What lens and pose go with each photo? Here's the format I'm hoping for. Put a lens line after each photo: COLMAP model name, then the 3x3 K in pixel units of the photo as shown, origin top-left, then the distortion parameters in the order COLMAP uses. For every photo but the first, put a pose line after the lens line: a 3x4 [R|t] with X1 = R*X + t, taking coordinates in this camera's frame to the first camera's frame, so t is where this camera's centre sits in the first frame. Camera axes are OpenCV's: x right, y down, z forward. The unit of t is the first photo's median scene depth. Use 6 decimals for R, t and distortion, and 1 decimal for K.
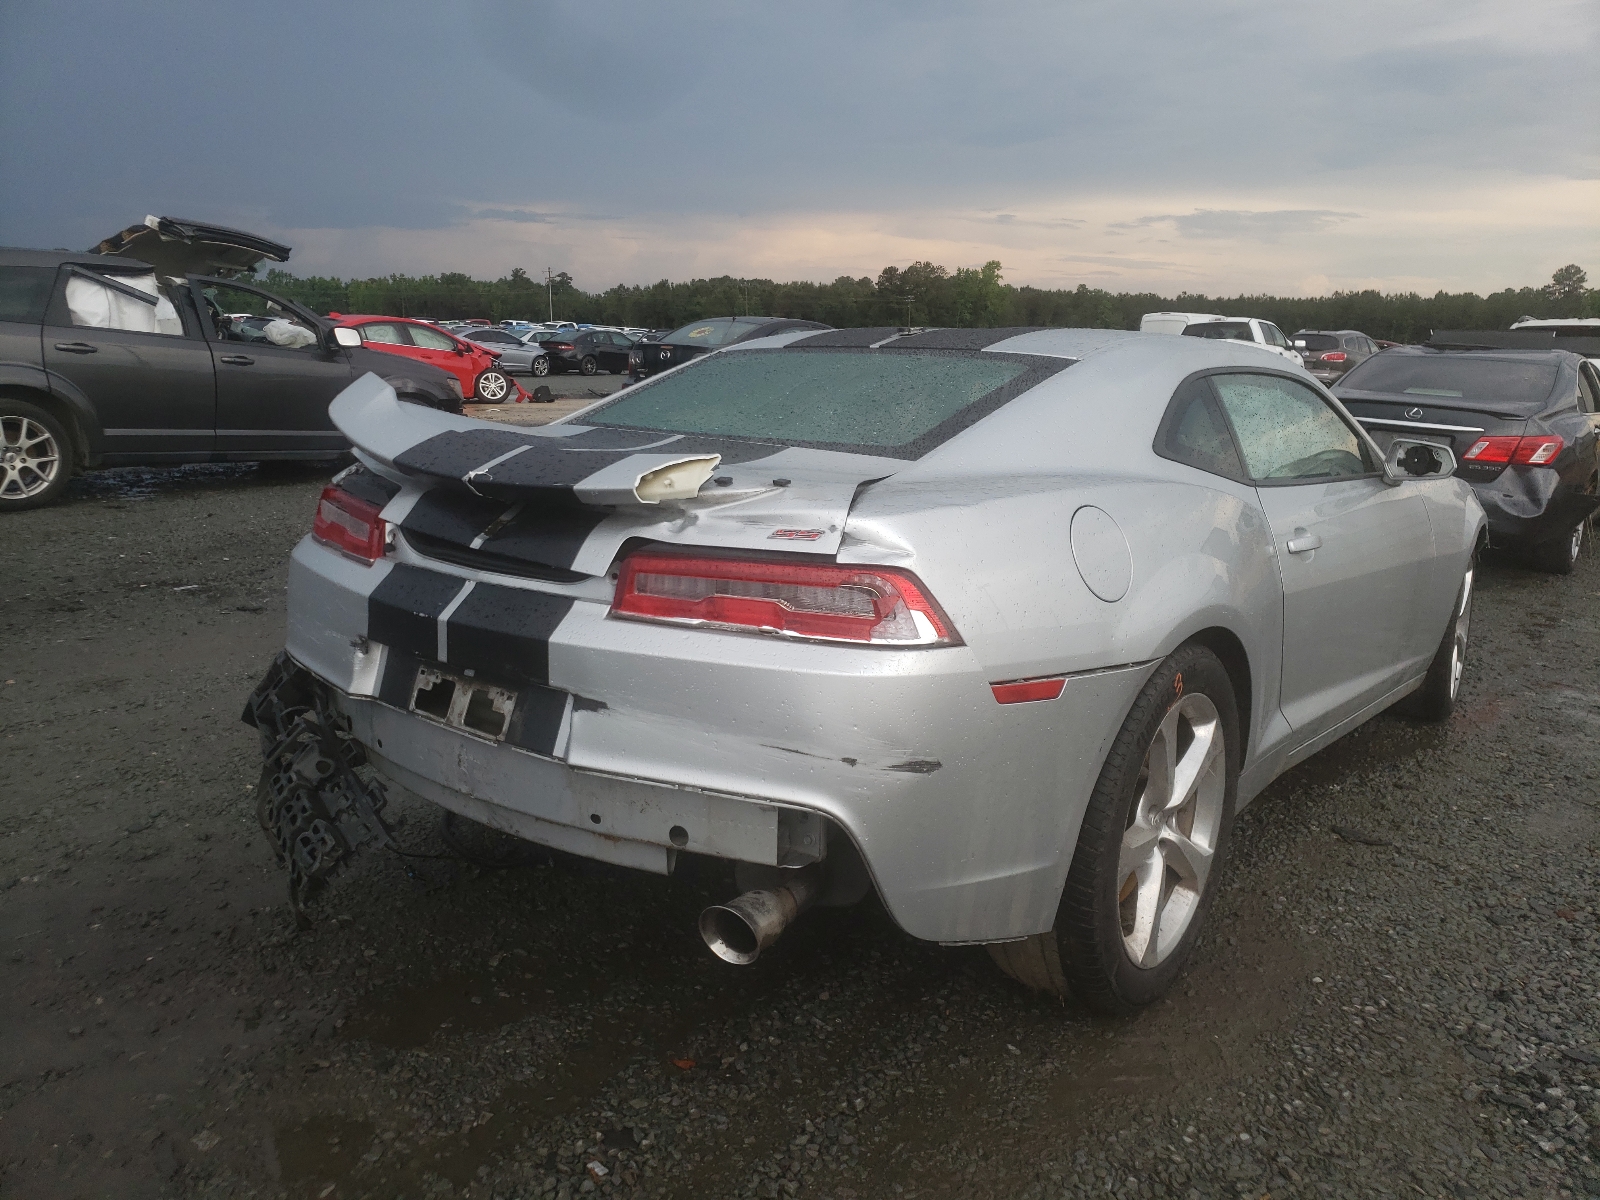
lens RADIAL K [[1163.5, 0, 806.5], [0, 1163.5, 558.0], [0, 0, 1]] dist [0.086213, -0.084278]
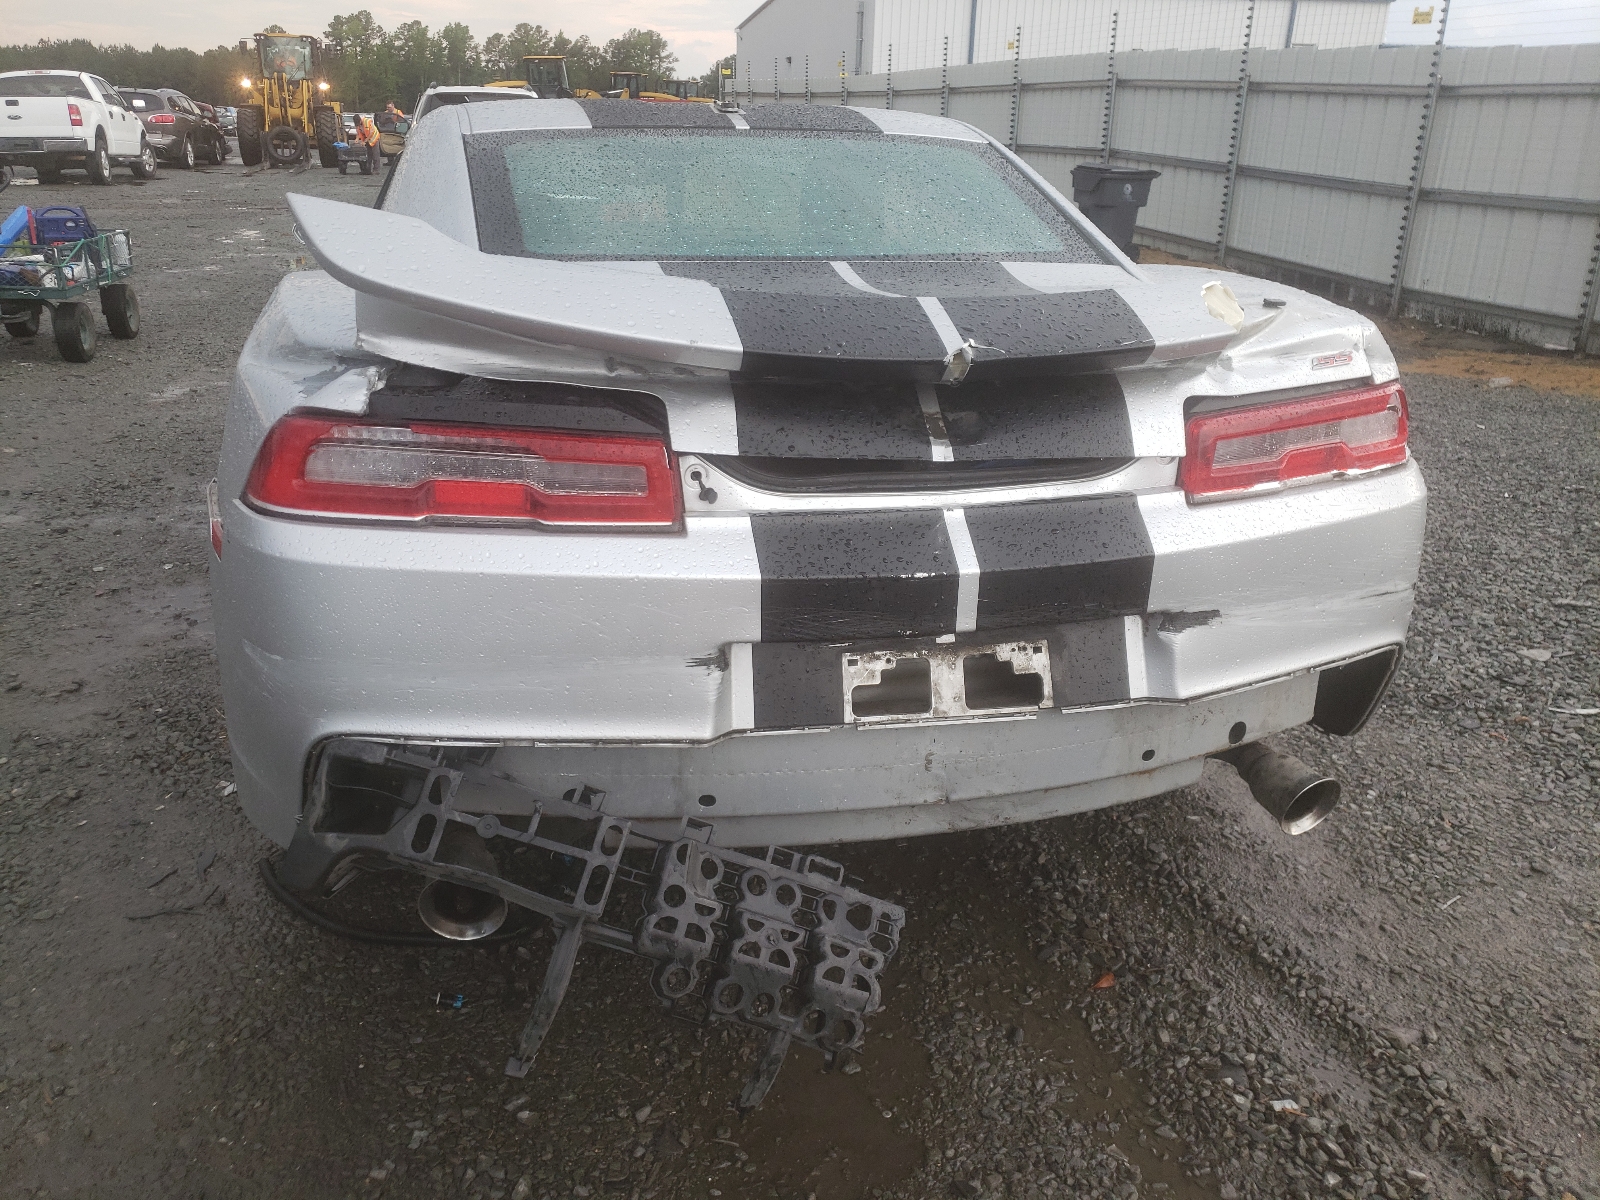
lens RADIAL K [[1163.5, 0, 806.5], [0, 1163.5, 558.0], [0, 0, 1]] dist [0.086213, -0.084278]
pose [[0.649279, -0.262774, 0.713713, -0.829308], [0.126314, 0.962641, 0.239514, -0.123641], [-0.749987, -0.065360, 0.658215, 0.622661]]
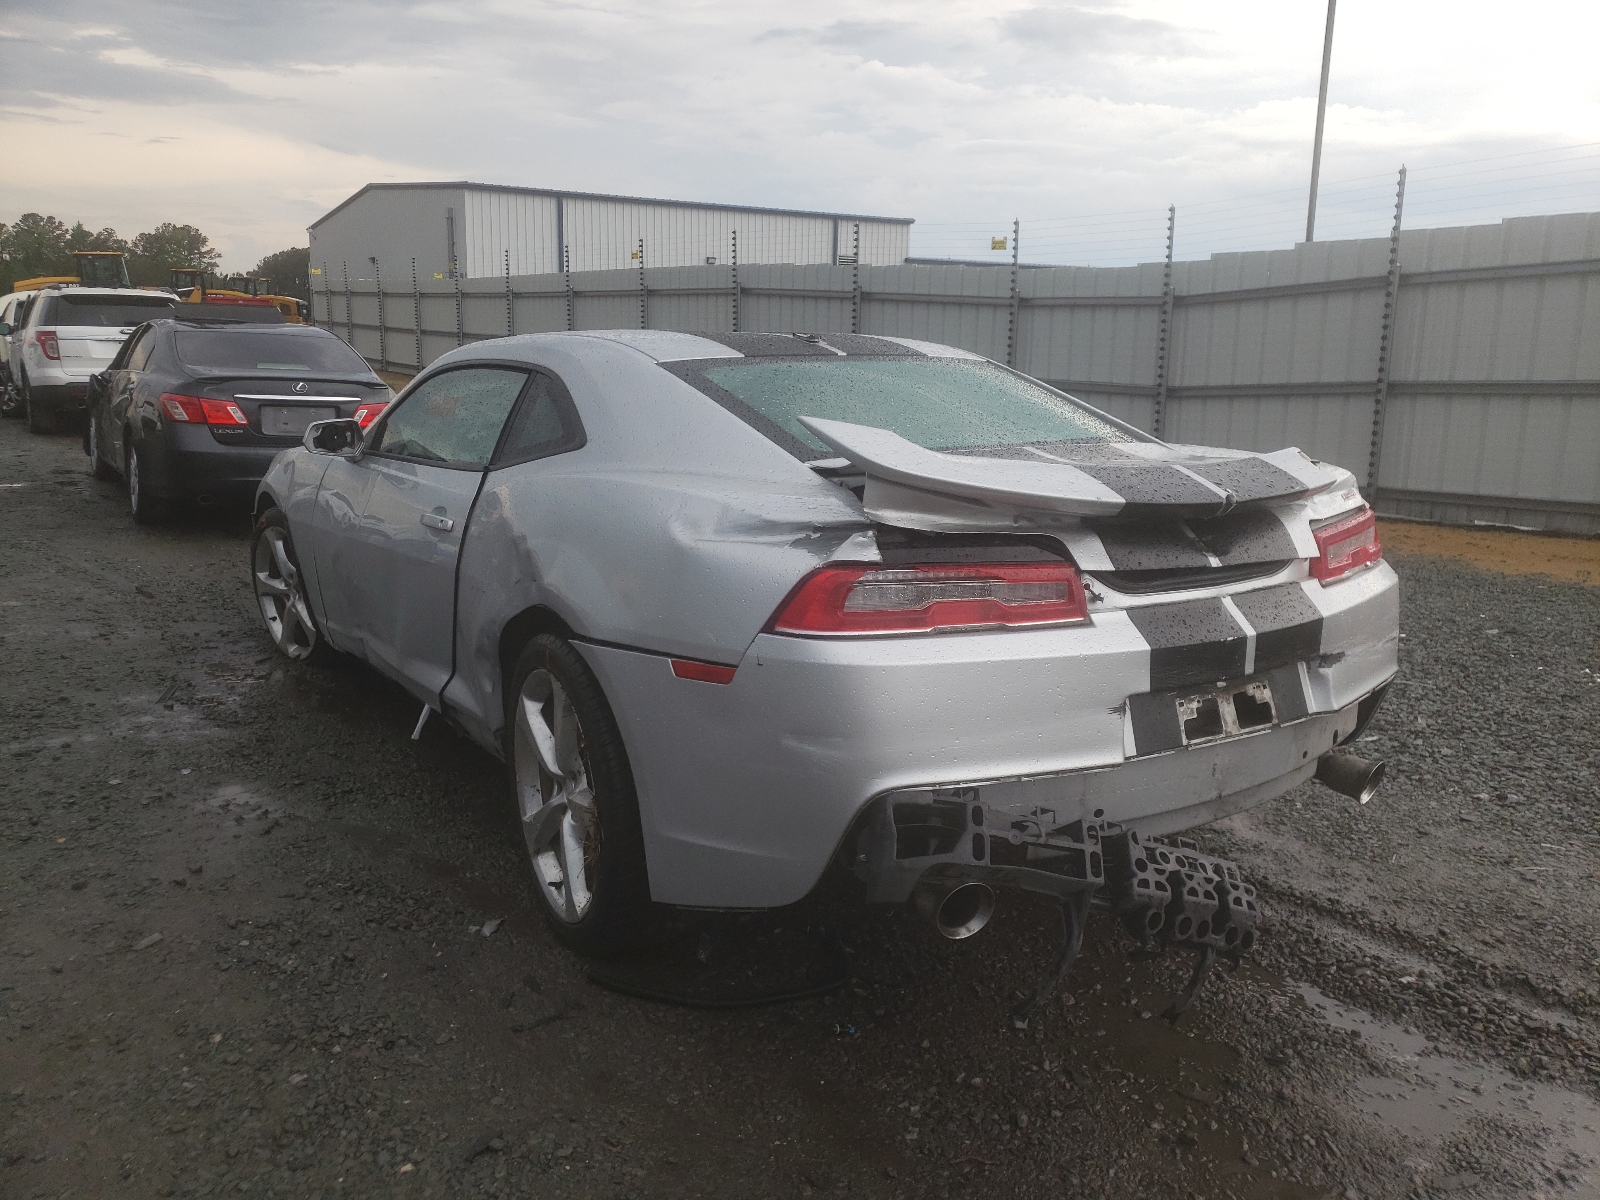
lens RADIAL K [[1157.9, 0, 800.0], [0, 1157.9, 600.0], [0, 0, 1]] dist [0.032075, 0.001924]
pose [[0.367421, -0.218637, 0.903991, -1.361478], [0.158644, 0.972465, 0.170718, -0.212851], [-0.916424, 0.080688, 0.391990, 0.945058]]
